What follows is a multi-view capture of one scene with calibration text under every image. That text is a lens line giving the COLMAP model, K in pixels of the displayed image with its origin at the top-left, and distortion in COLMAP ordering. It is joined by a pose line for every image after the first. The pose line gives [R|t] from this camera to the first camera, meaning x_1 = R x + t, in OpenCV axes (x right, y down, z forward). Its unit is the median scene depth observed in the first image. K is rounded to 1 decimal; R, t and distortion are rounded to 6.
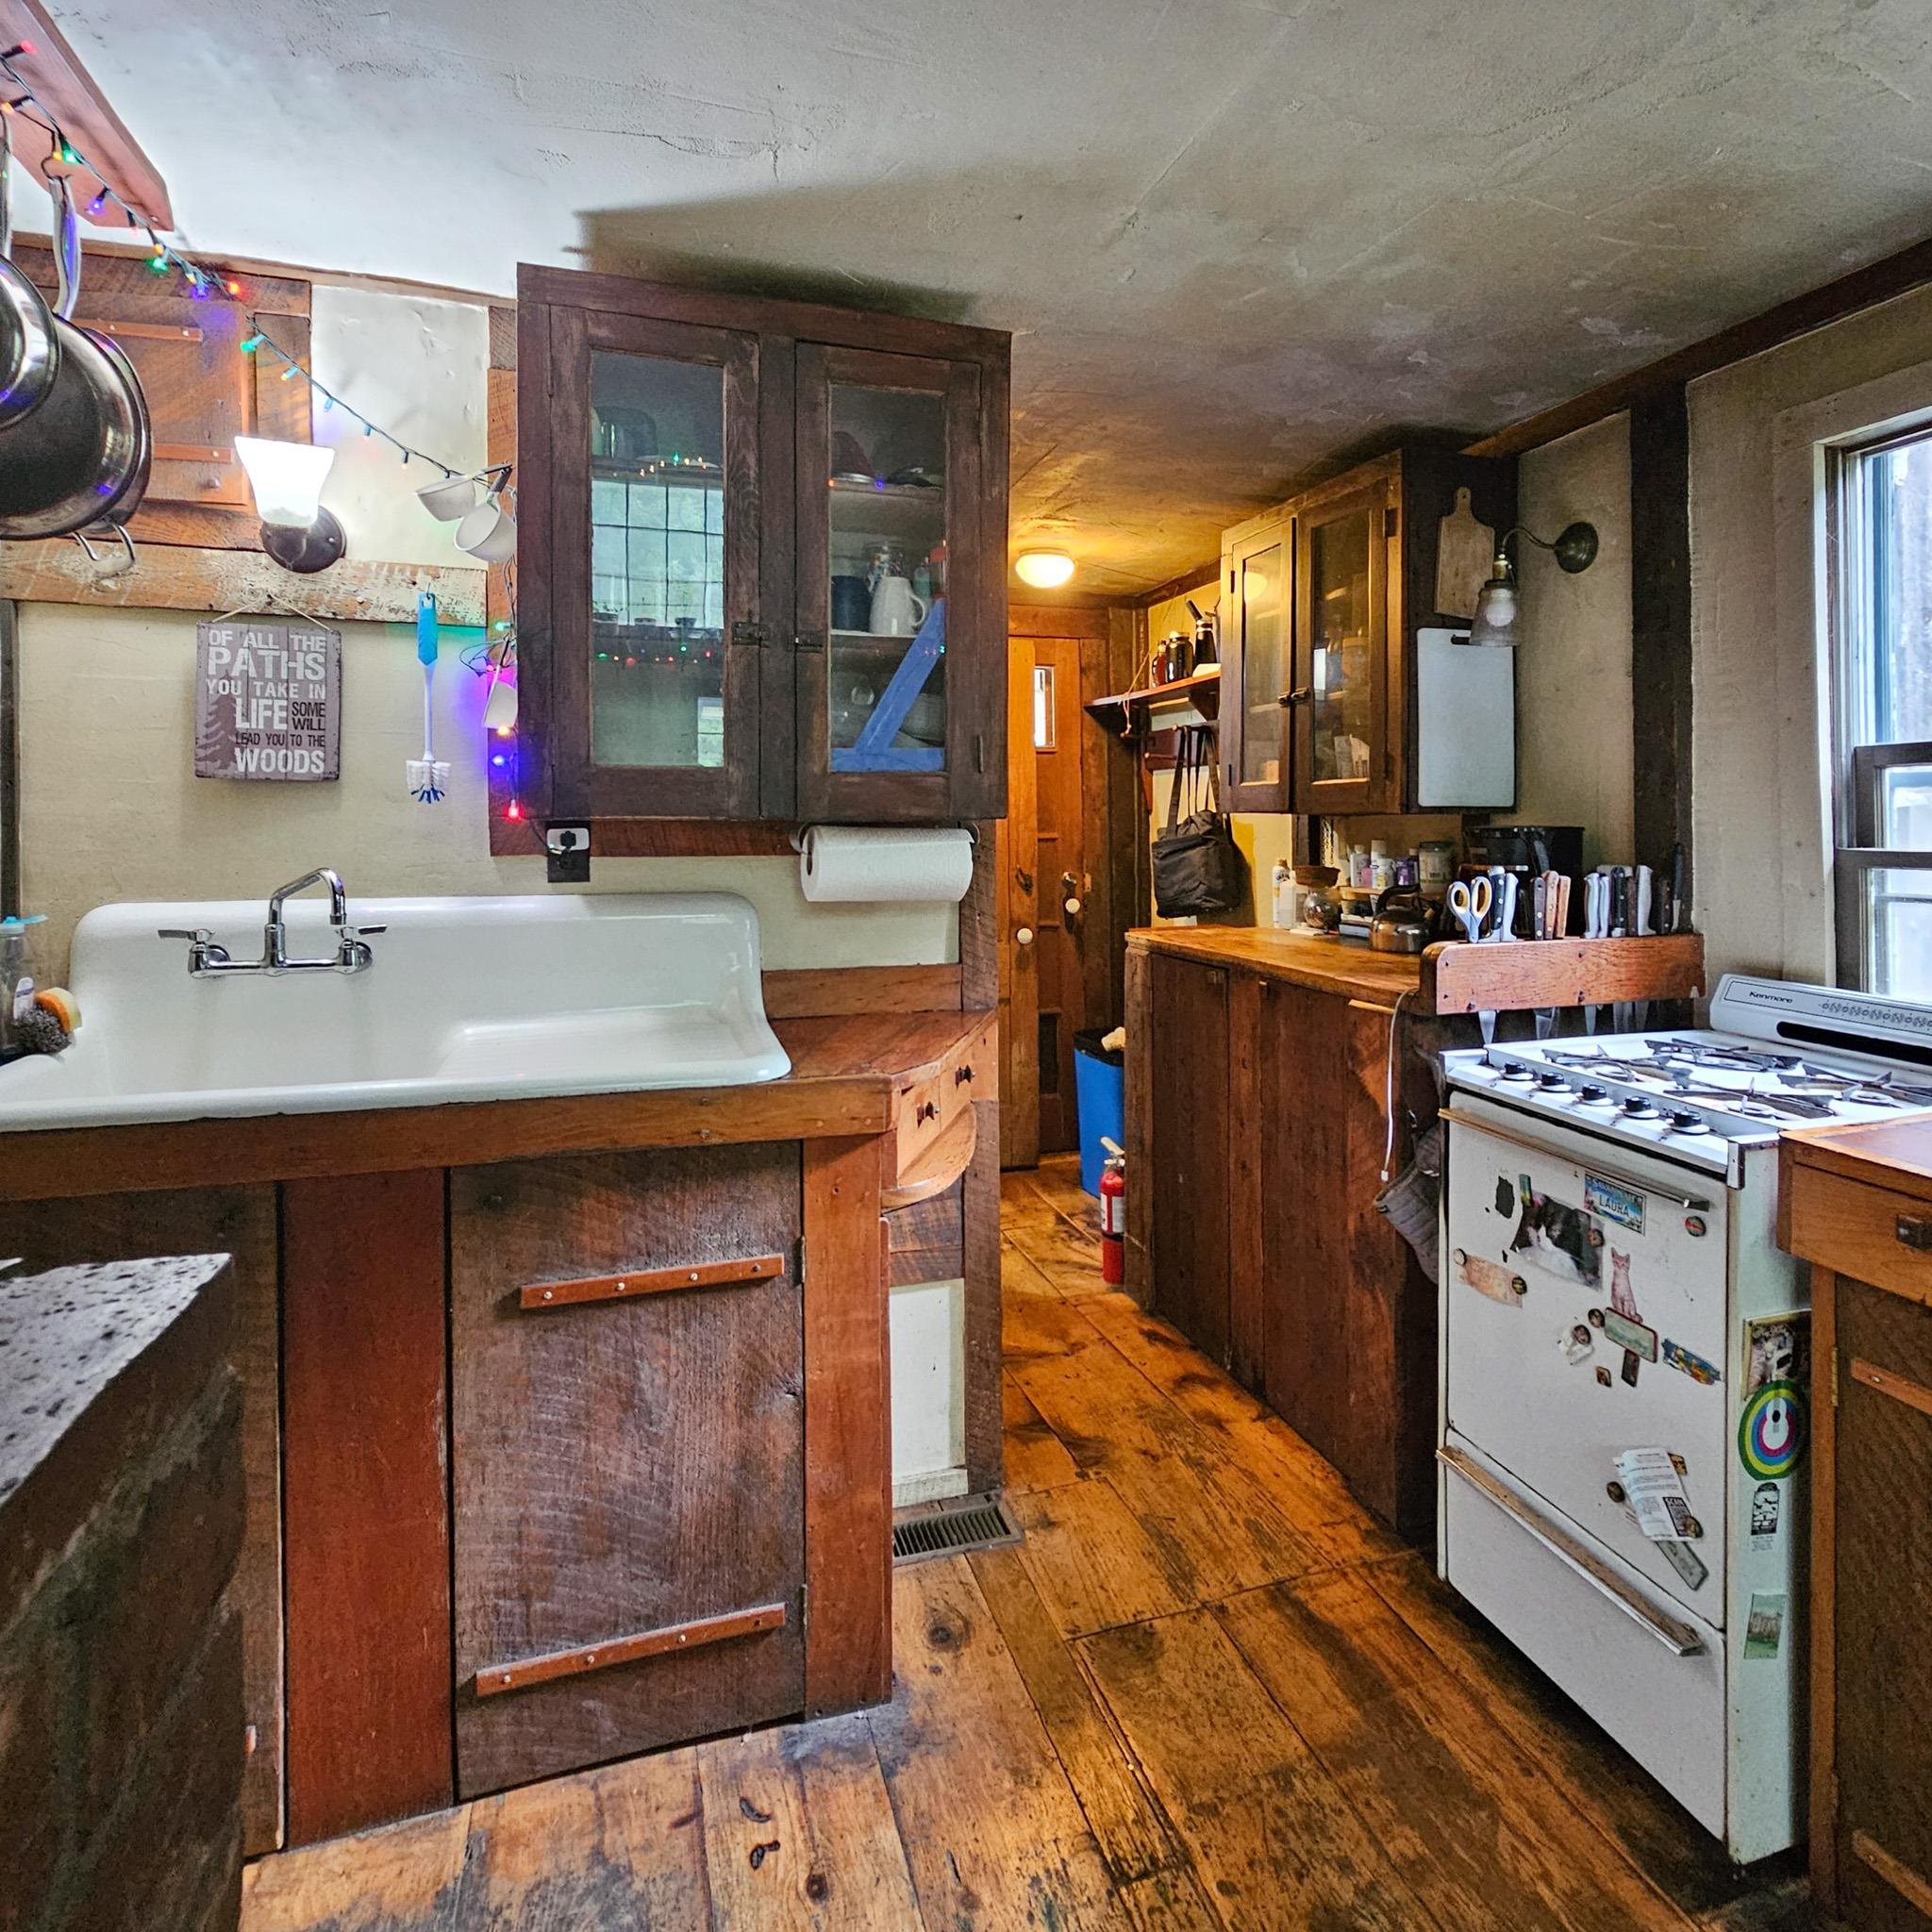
lens RADIAL K [[1099.6, 0, 968.7], [0, 1099.6, 818.4], [0, 0, 1]] dist [-0.005767, -0.001501]
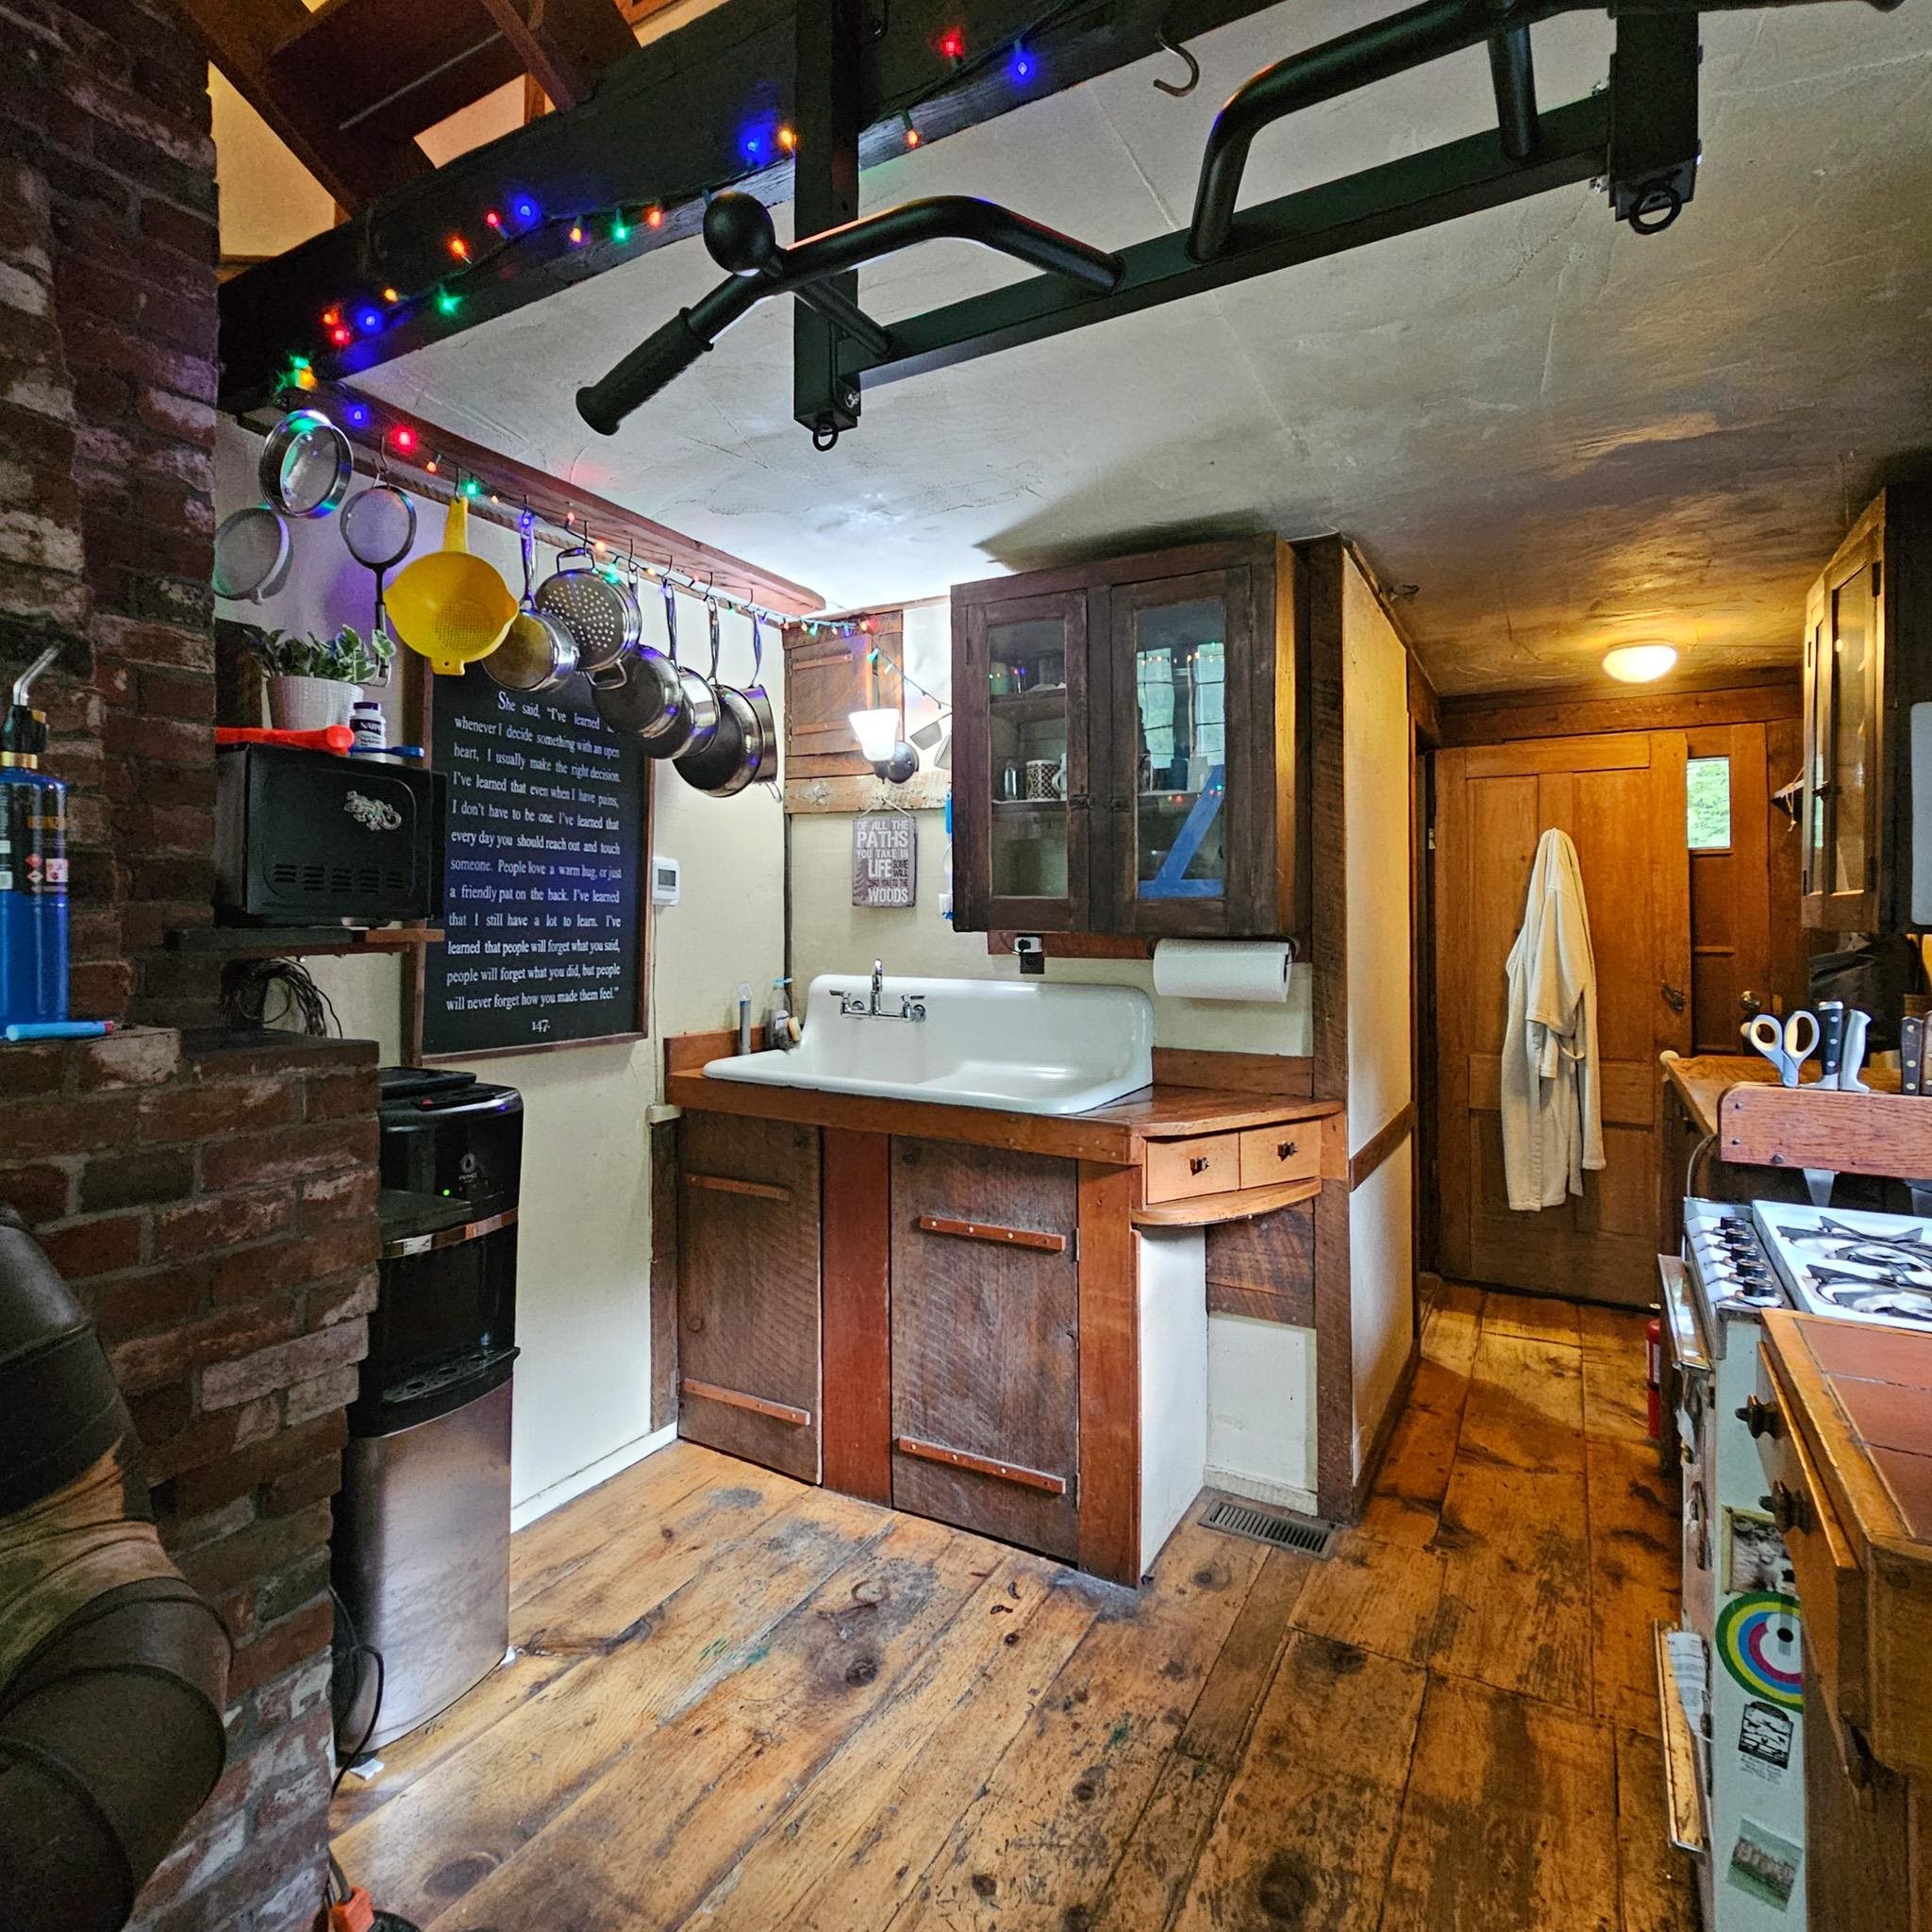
lens RADIAL K [[1065.3, 0, 980.3], [0, 1065.3, 923.2], [0, 0, 1]] dist [-0.003327, -0.002253]
pose [[0.688797, 0.006700, -0.724923, 0.707777], [-0.004215, 0.999977, 0.005237, -0.019290], [0.724942, -0.000551, 0.688810, -0.039412]]
